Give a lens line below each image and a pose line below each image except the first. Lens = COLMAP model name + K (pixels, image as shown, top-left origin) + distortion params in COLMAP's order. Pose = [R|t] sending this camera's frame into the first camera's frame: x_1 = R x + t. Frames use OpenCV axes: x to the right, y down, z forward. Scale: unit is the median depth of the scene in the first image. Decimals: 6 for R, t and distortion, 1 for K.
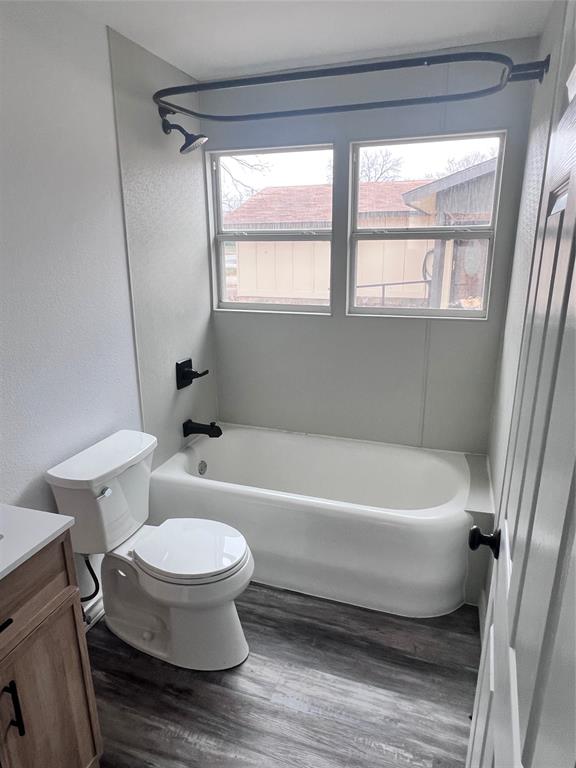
lens RADIAL K [[499.6, 0, 283.8], [0, 499.6, 384.1], [0, 0, 1]] dist [-0.000080, 0.004068]
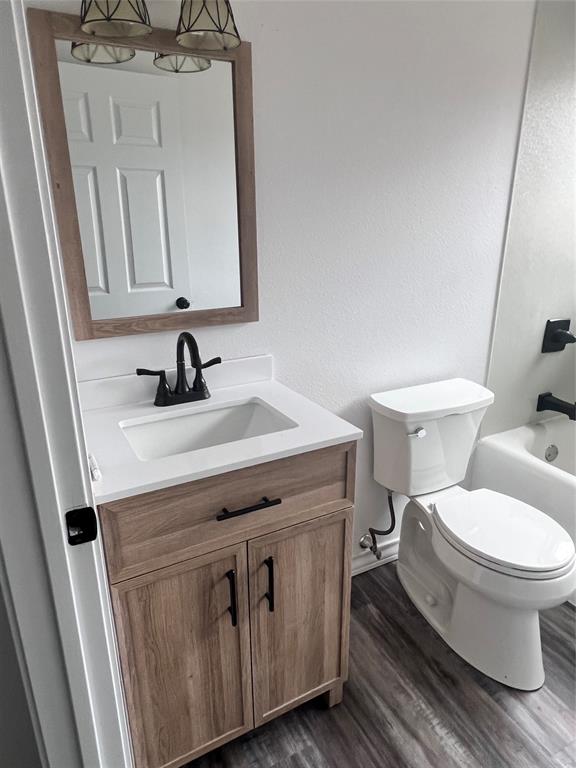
lens RADIAL K [[499.6, 0, 287.9], [0, 499.6, 385.8], [0, 0, 1]] dist [-0.000080, 0.004068]
pose [[0.724848, 0.220345, -0.652720, 0.051690], [-0.193169, 0.974468, 0.114445, 0.072355], [0.661272, 0.043129, 0.748905, 0.137162]]
